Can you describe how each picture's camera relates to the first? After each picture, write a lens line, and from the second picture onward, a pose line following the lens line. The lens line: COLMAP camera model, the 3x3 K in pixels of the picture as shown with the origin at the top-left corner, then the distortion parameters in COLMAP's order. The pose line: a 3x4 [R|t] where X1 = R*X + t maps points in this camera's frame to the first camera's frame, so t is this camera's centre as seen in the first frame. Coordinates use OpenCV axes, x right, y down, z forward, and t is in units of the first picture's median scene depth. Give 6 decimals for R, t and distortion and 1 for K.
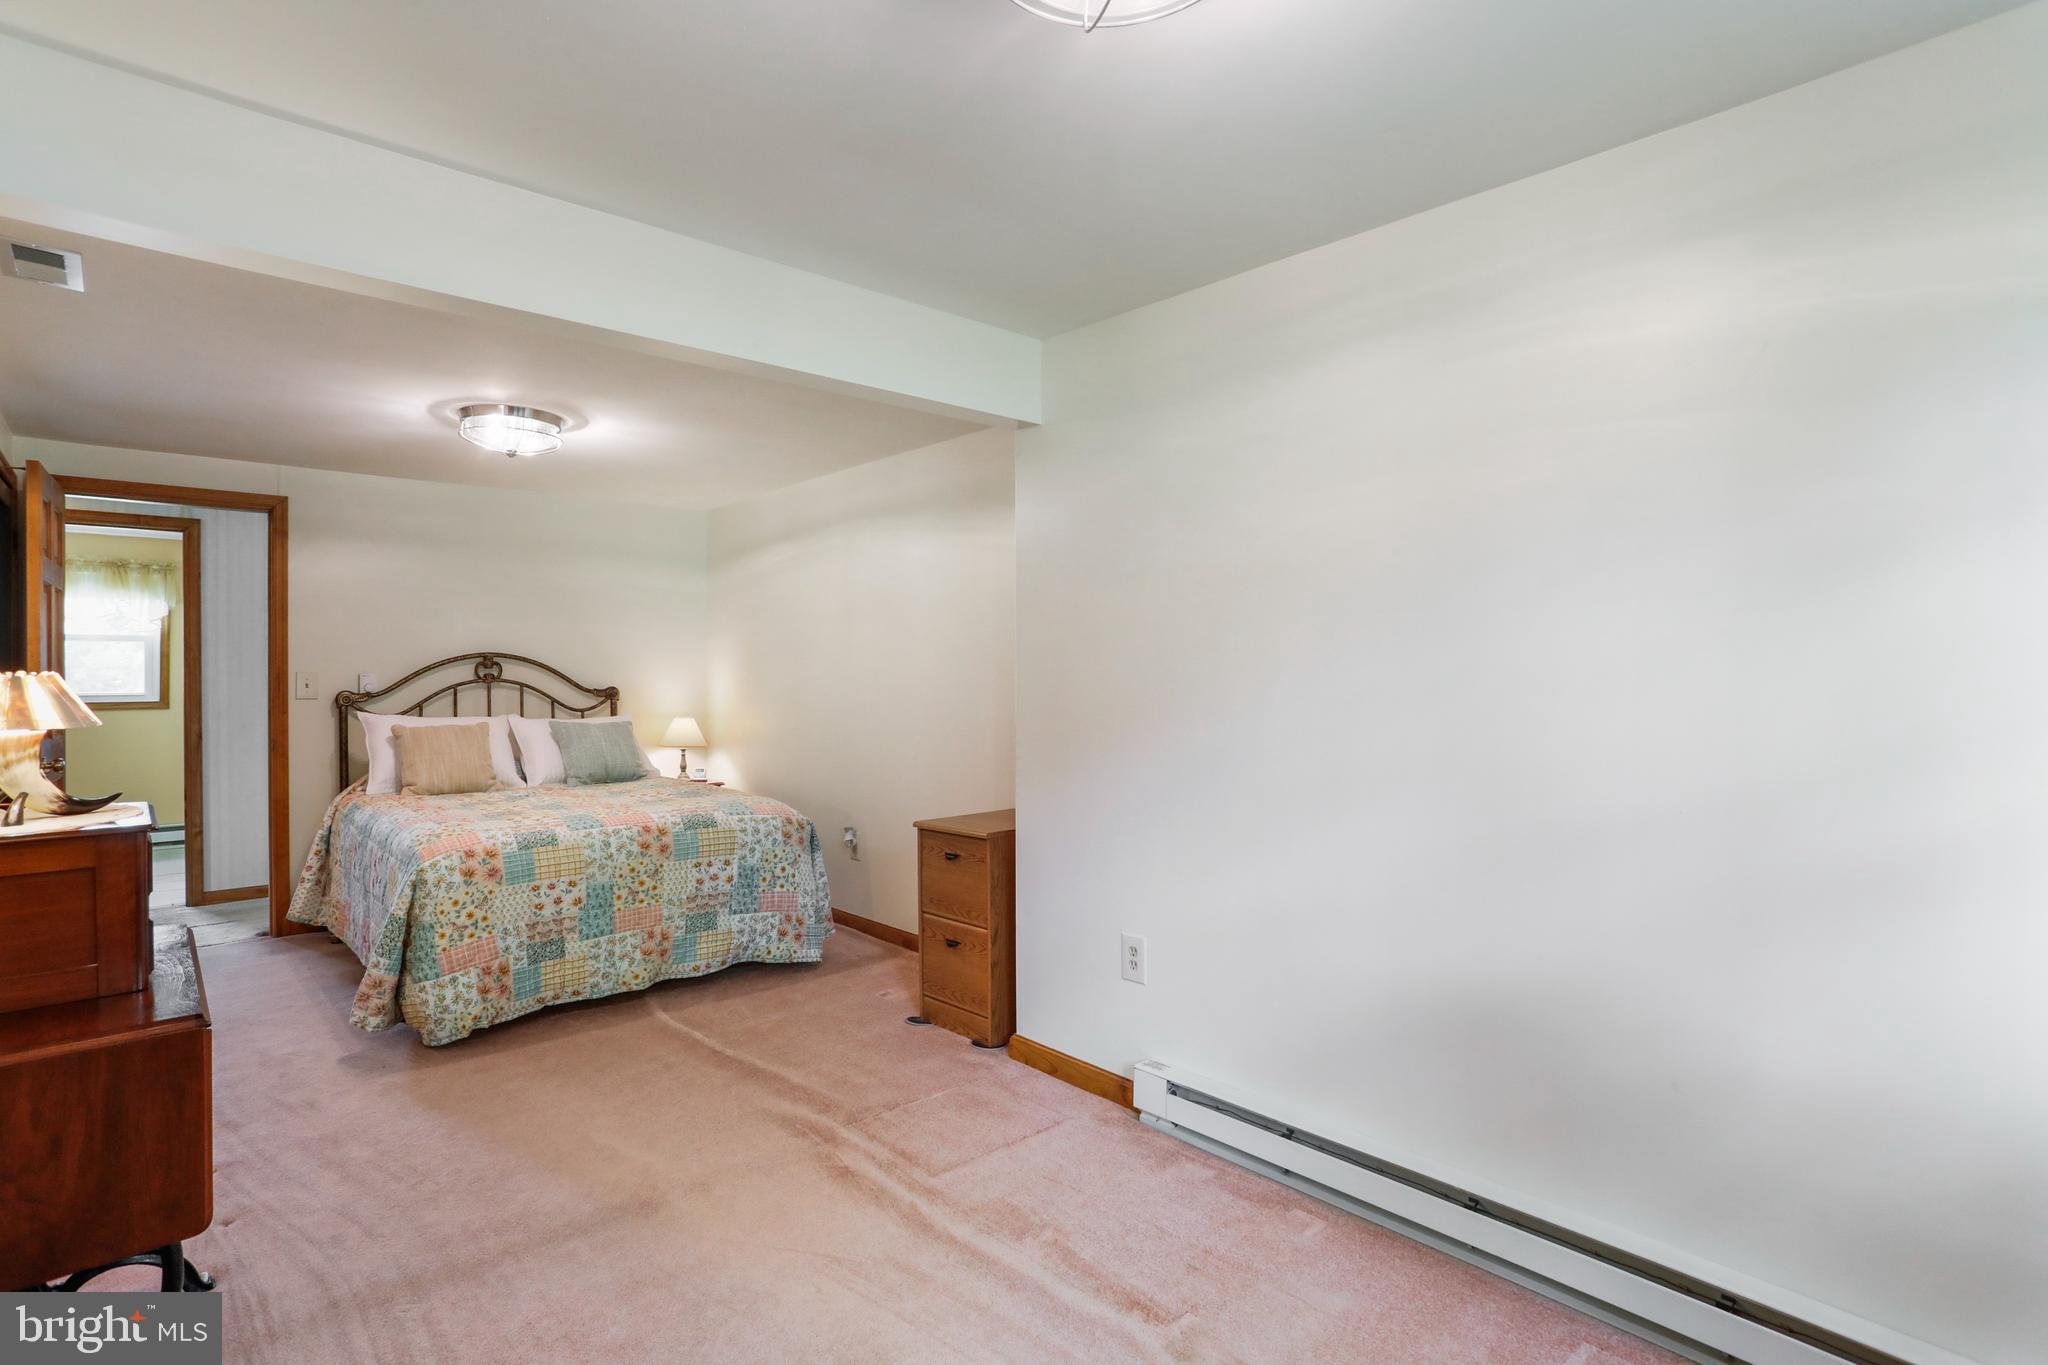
lens RADIAL K [[1006.6, 0, 1016.7], [0, 1006.6, 672.0], [0, 0, 1]] dist [-0.041264, 0.031342]
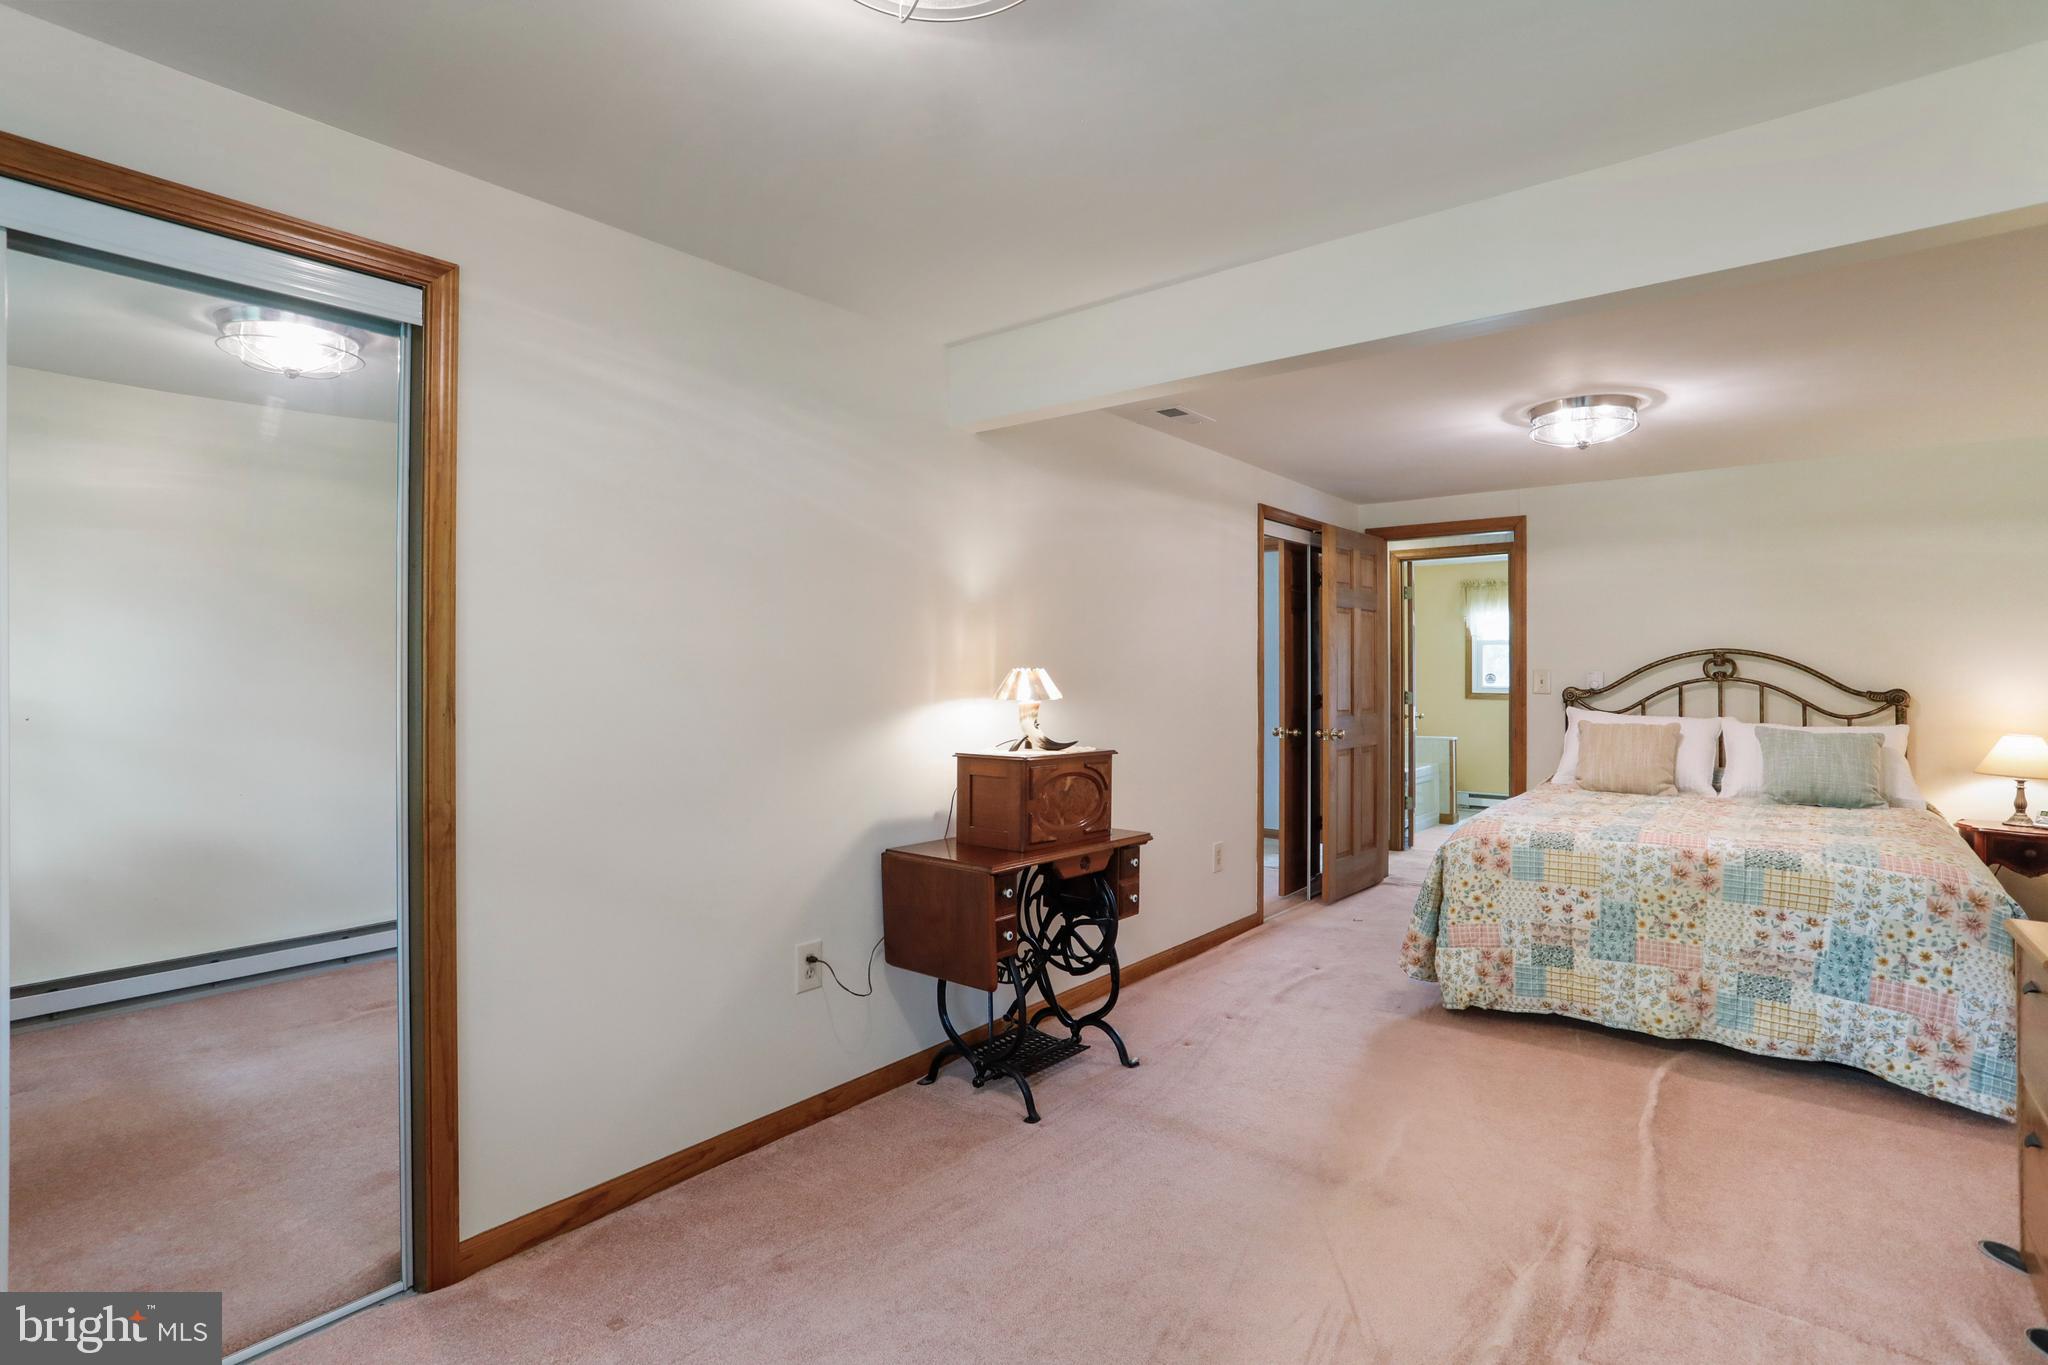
lens RADIAL K [[1006.6, 0, 1016.7], [0, 1006.6, 672.0], [0, 0, 1]] dist [-0.041264, 0.031342]
pose [[0.166949, 0.002765, -0.985962, 0.371284], [-0.000808, 0.999996, 0.002667, 0.000261], [0.985965, 0.000352, 0.166951, 0.301512]]
